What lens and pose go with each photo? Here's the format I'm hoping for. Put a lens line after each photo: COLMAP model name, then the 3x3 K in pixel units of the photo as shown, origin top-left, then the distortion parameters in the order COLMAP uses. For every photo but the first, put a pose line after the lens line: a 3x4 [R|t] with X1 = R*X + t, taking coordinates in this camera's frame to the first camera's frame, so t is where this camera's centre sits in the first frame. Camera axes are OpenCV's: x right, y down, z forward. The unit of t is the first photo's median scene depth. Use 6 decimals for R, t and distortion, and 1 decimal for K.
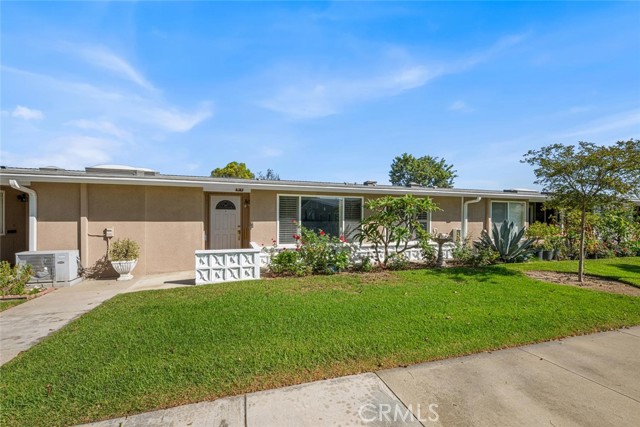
lens RADIAL K [[268.0, 0, 317.3], [0, 268.0, 221.3], [0, 0, 1]] dist [-0.002073, -0.000118]
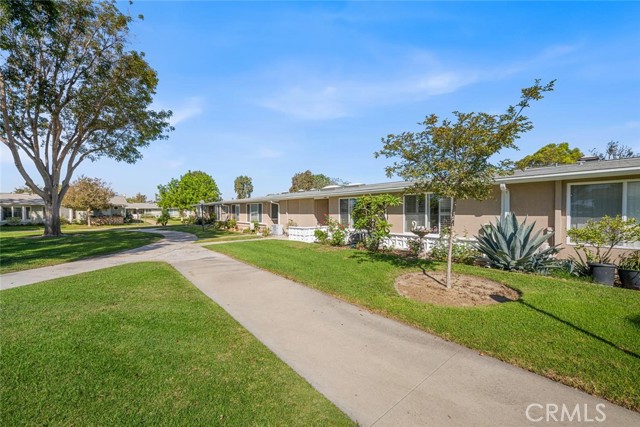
lens RADIAL K [[251.5, 0, 320.0], [0, 251.5, 213.5], [0, 0, 1]] dist [0.001085, 0.000147]
pose [[0.388231, 0.000301, -0.921562, 1.461275], [-0.004583, 0.999988, -0.001604, -0.001065], [0.921551, 0.004846, 0.388228, 0.306053]]
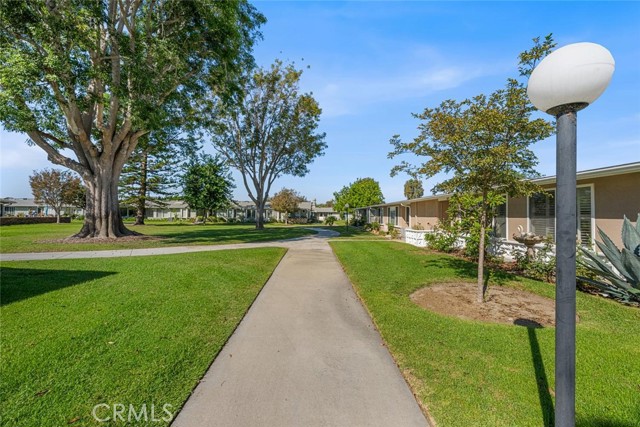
lens RADIAL K [[257.3, 0, 320.6], [0, 257.3, 206.0], [0, 0, 1]] dist [-0.000220, 0.000049]
pose [[-0.256154, -0.043497, -0.965657, 1.640893], [-0.024111, 0.998964, -0.038602, 0.013808], [0.966335, 0.013395, -0.256937, 0.704925]]
